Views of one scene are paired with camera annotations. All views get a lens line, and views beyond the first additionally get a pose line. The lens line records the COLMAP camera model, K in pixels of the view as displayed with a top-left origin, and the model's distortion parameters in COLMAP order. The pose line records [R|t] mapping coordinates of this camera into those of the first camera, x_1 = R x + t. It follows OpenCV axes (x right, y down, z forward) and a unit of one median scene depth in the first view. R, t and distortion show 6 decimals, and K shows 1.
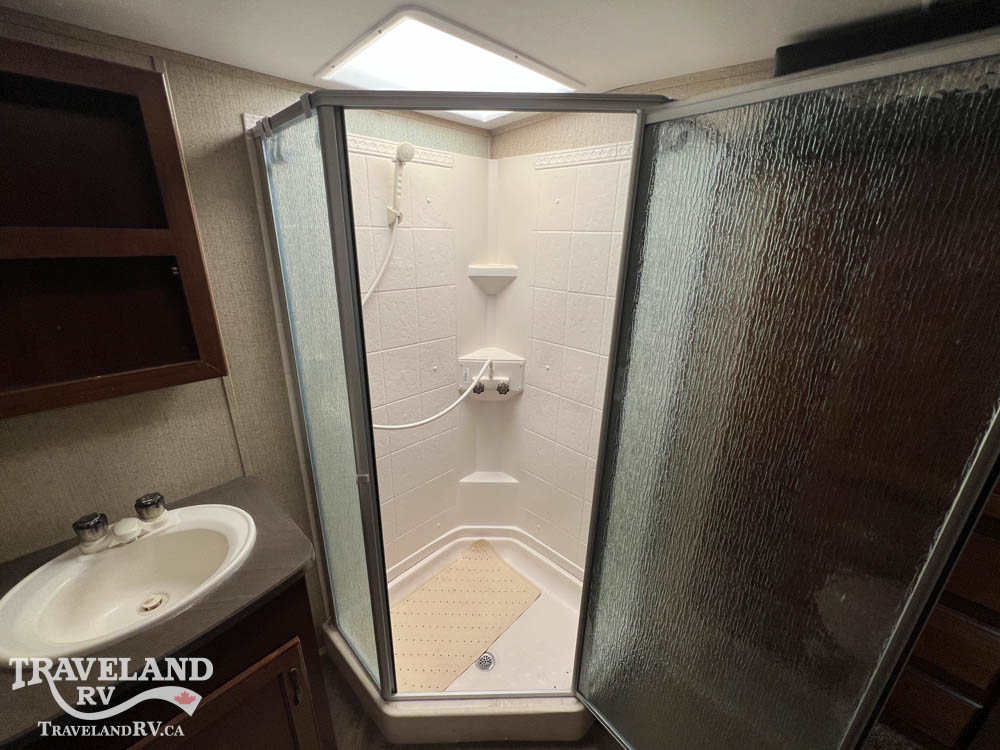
lens RADIAL K [[399.4, 0, 495.5], [0, 399.4, 374.7], [0, 0, 1]] dist [-0.002520, -0.000296]
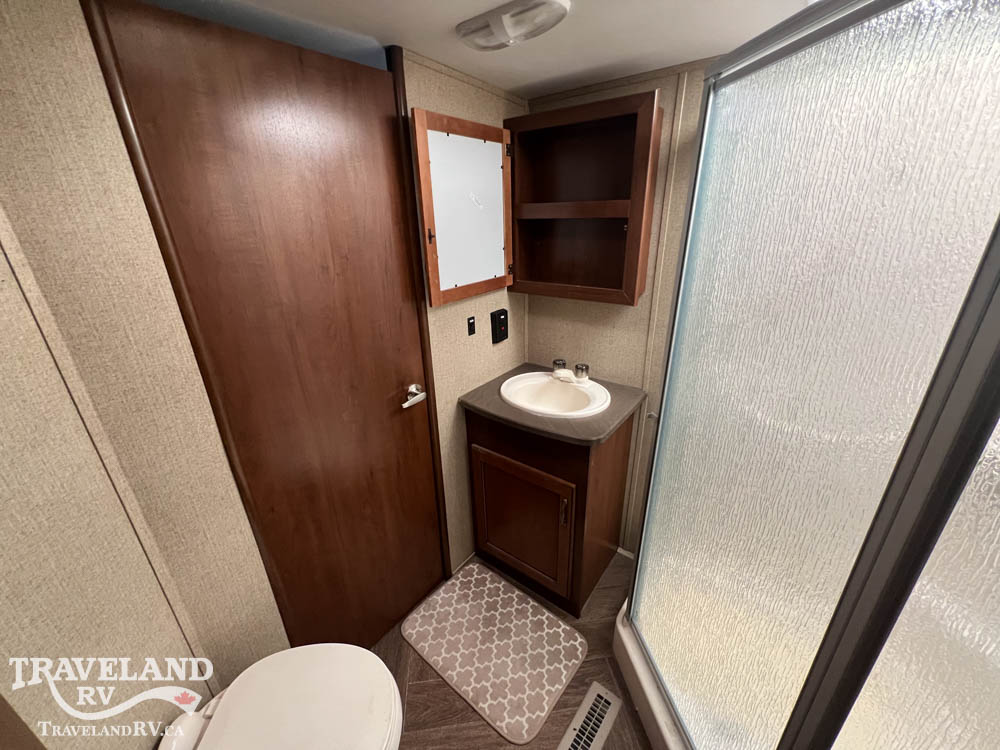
lens RADIAL K [[399.4, 0, 495.5], [0, 399.4, 374.7], [0, 0, 1]] dist [-0.002520, -0.000296]
pose [[0.118492, 0.370456, -0.921261, 0.684595], [-0.307827, 0.895792, 0.320622, -0.086777], [0.944035, 0.245598, 0.220181, 0.305016]]
